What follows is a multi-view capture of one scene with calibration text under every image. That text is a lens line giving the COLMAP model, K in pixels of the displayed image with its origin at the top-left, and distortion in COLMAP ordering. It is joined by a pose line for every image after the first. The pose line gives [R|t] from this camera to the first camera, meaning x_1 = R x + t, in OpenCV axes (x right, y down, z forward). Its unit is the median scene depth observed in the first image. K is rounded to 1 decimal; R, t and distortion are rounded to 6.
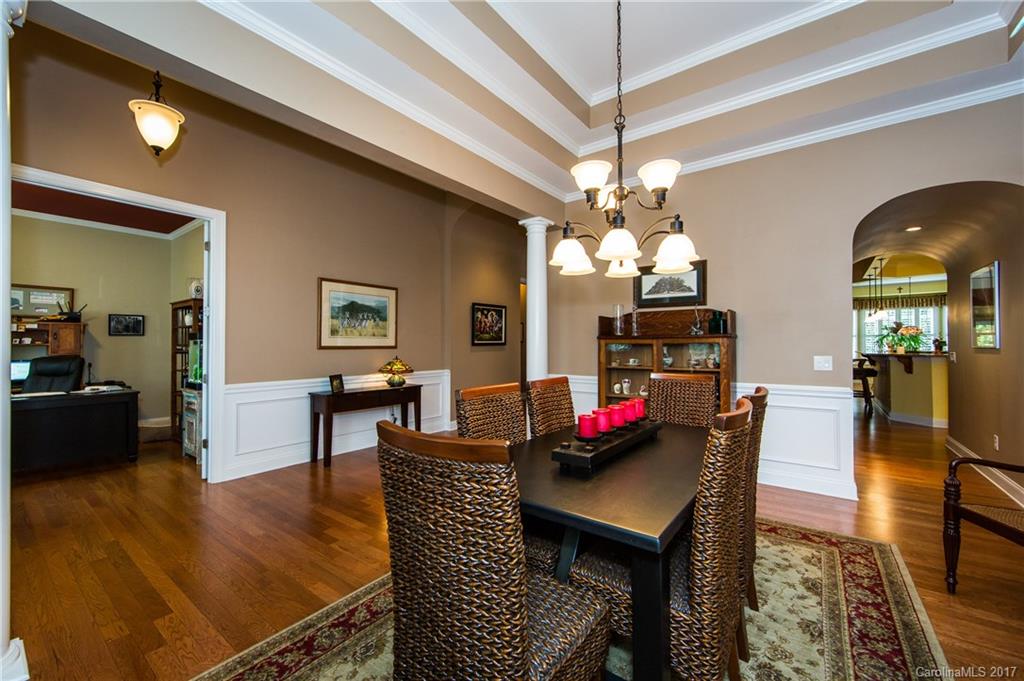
lens RADIAL K [[403.9, 0, 509.1], [0, 403.9, 334.4], [0, 0, 1]] dist [-0.000187, 0.000325]
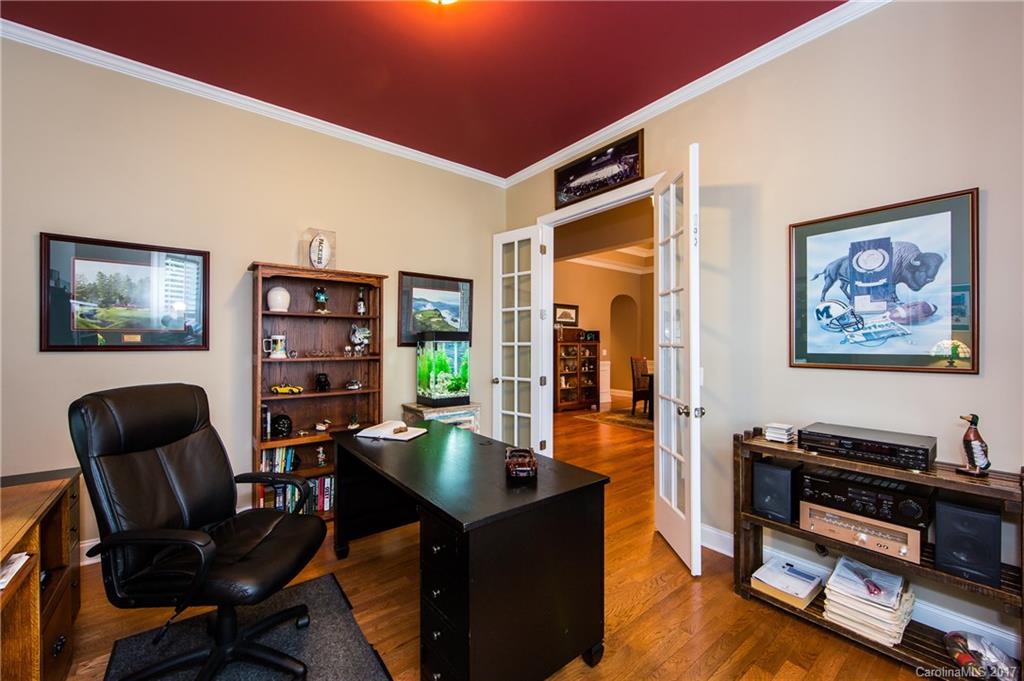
lens RADIAL K [[403.9, 0, 506.1], [0, 403.9, 345.1], [0, 0, 1]] dist [-0.000187, 0.000325]
pose [[0.277407, 0.006959, 0.960727, -1.626111], [-0.016076, 0.999867, -0.002600, 0.034685], [-0.960618, -0.014724, 0.277482, 0.759094]]
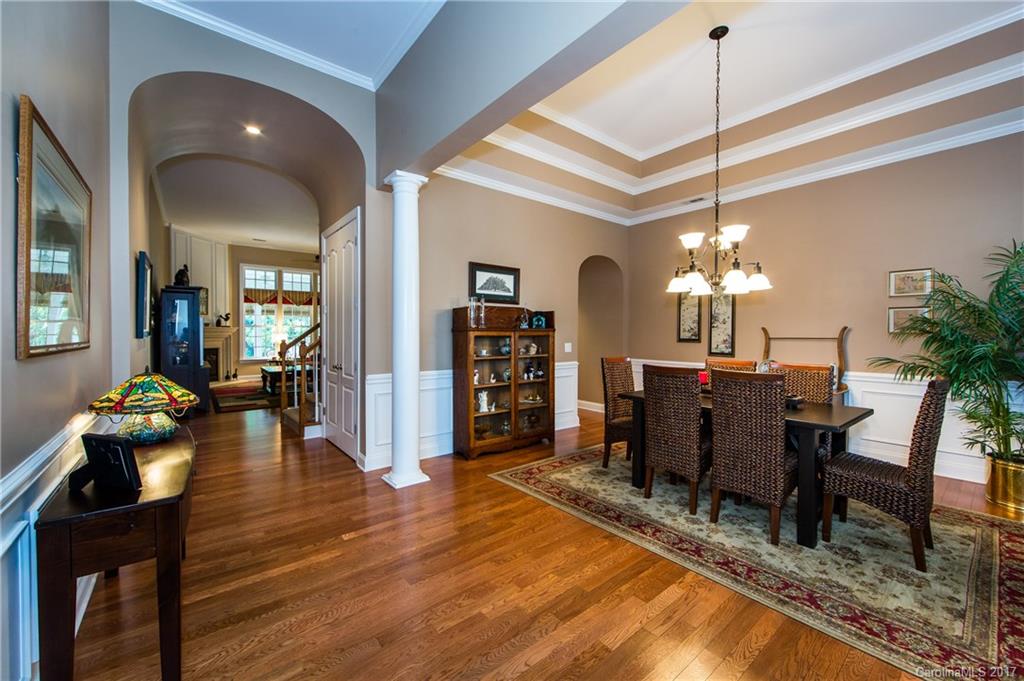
lens RADIAL K [[403.9, 0, 513.7], [0, 403.9, 341.4], [0, 0, 1]] dist [-0.000187, 0.000325]
pose [[0.260974, -0.009914, 0.965295, -0.714075], [-0.010765, 0.999855, 0.013180, 0.025134], [-0.965286, -0.013831, 0.260829, 0.675303]]
